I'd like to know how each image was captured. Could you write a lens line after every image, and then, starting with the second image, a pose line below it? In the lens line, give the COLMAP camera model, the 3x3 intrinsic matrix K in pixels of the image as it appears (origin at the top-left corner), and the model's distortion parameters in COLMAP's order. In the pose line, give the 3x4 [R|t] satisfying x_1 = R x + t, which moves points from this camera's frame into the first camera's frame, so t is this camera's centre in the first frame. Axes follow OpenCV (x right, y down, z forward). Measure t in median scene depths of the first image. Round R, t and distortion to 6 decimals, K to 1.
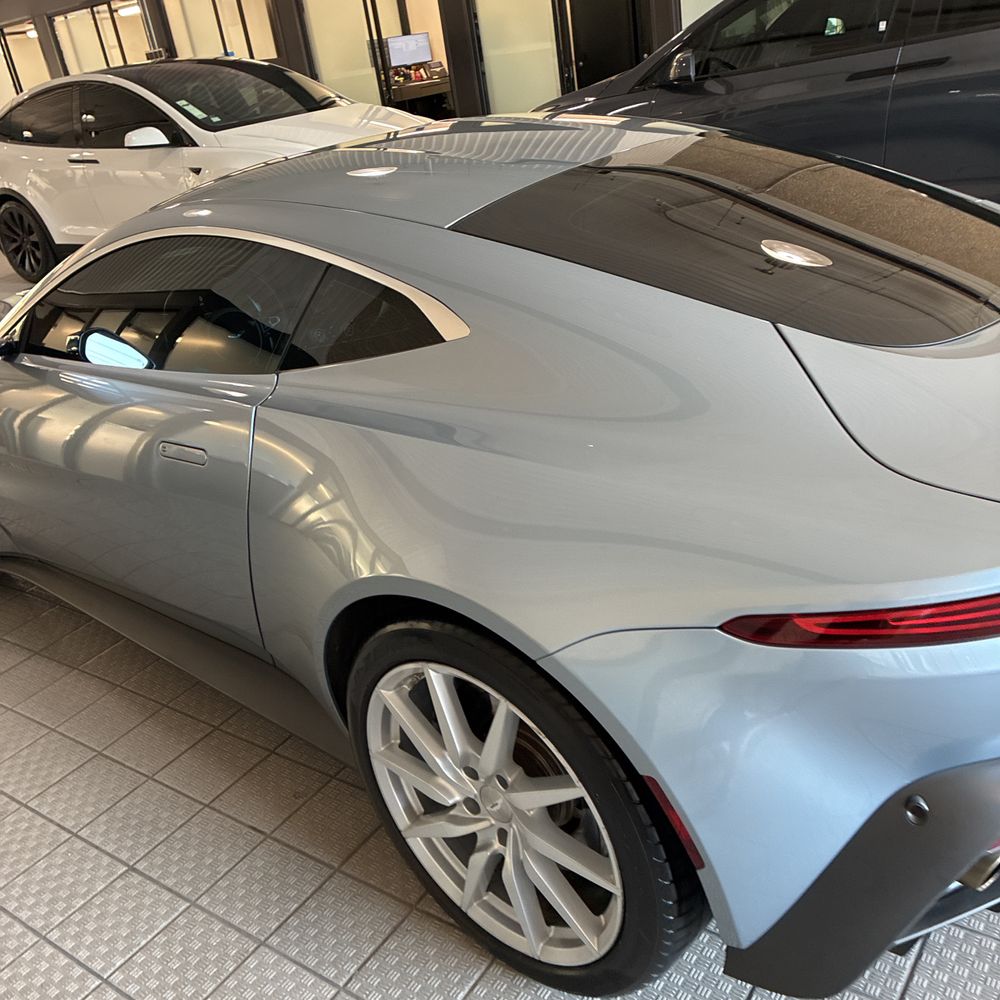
lens RADIAL K [[999.7, 0, 471.5], [0, 999.7, 484.1], [0, 0, 1]] dist [0.042751, 0.004137]
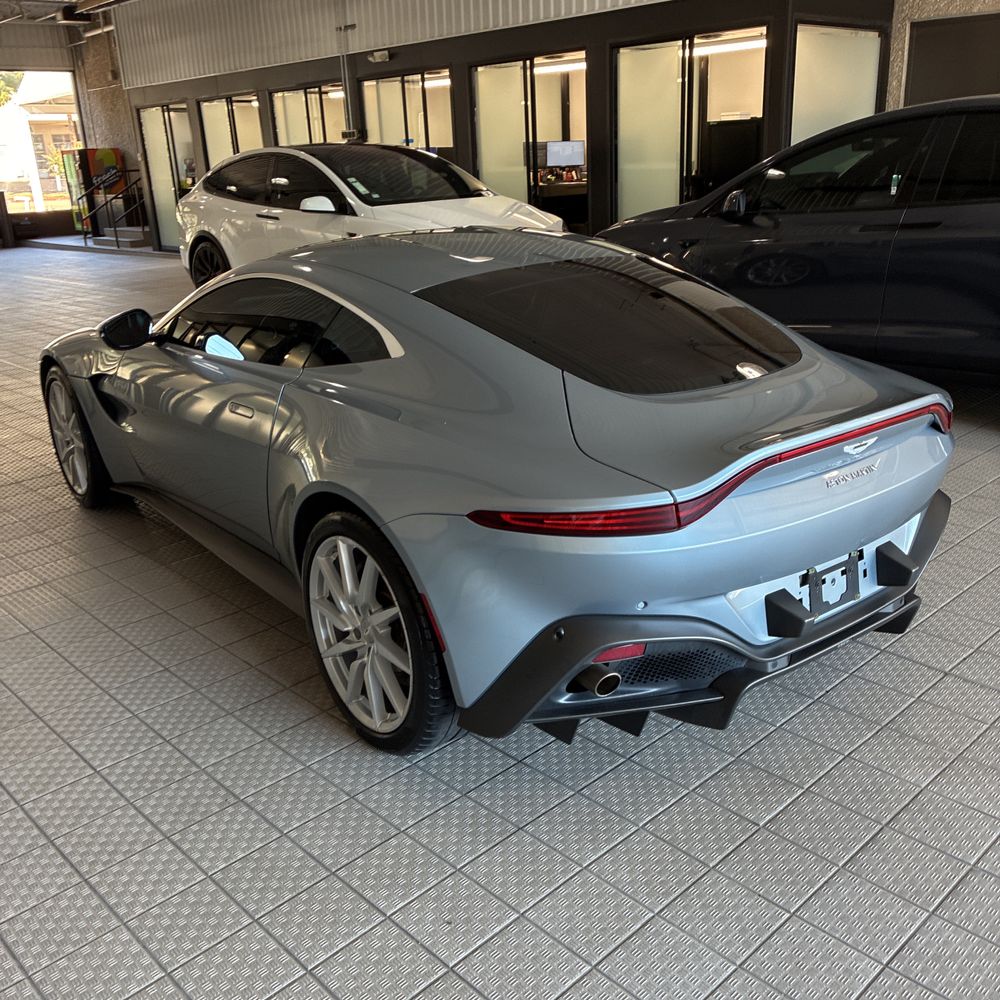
lens RADIAL K [[1014.5, 0, 473.5], [0, 1014.5, 499.0], [0, 0, 1]] dist [0.071786, -0.090078]
pose [[0.975892, 0.160765, -0.147615, 0.099431], [-0.170203, 0.983949, -0.053618, 0.039623], [0.136626, 0.077450, 0.987590, -0.161035]]
